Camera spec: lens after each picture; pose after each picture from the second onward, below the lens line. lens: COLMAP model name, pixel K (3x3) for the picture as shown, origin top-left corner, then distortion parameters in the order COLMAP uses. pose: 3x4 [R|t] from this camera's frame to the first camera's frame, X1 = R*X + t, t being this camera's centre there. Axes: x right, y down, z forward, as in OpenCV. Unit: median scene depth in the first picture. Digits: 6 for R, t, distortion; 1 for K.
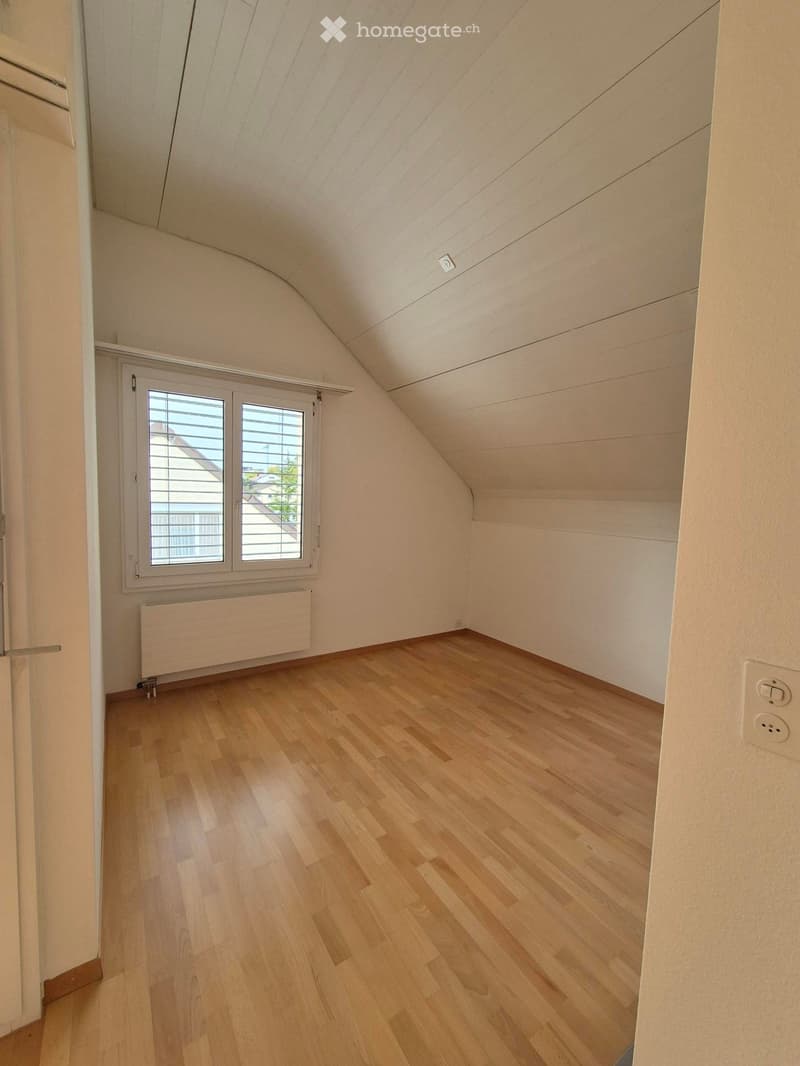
lens RADIAL K [[441.4, 0, 398.8], [0, 441.4, 533.4], [0, 0, 1]] dist [0.000320, -0.000004]
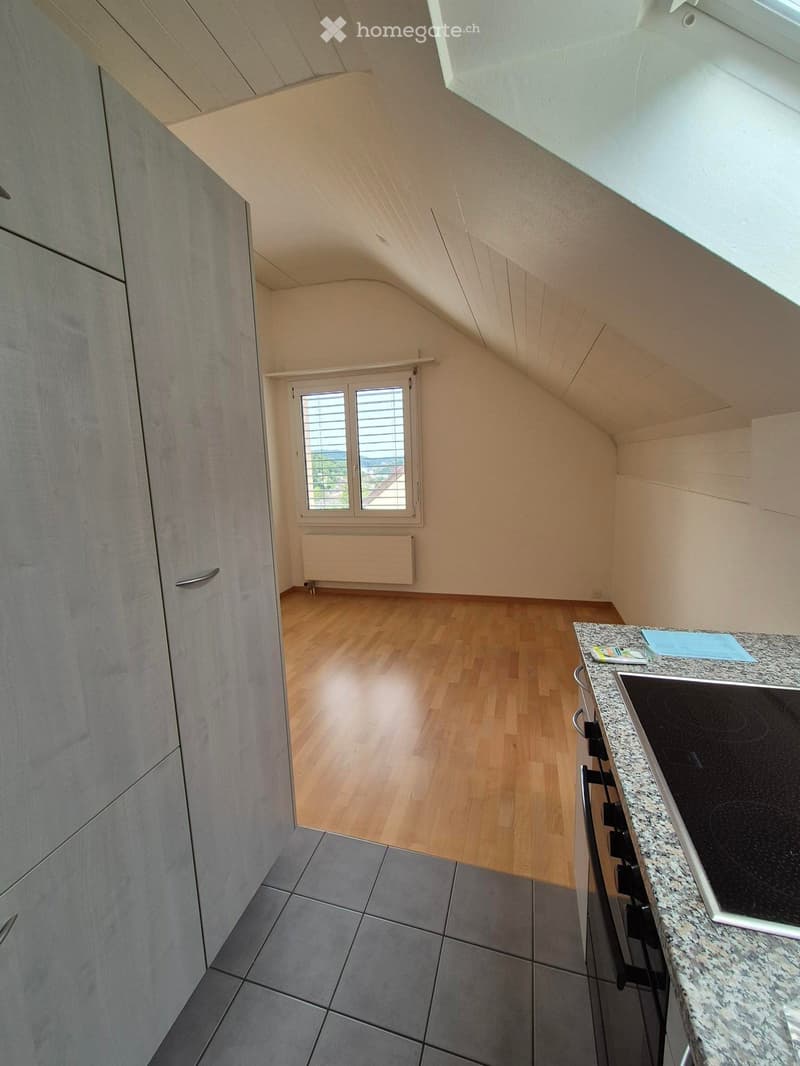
lens RADIAL K [[441.4, 0, 398.8], [0, 441.4, 533.4], [0, 0, 1]] dist [0.000320, -0.000004]
pose [[0.652121, 0.066402, -0.755201, 0.767334], [-0.008743, 0.996749, 0.080091, 0.026183], [0.758064, -0.045626, 0.650582, 0.205977]]
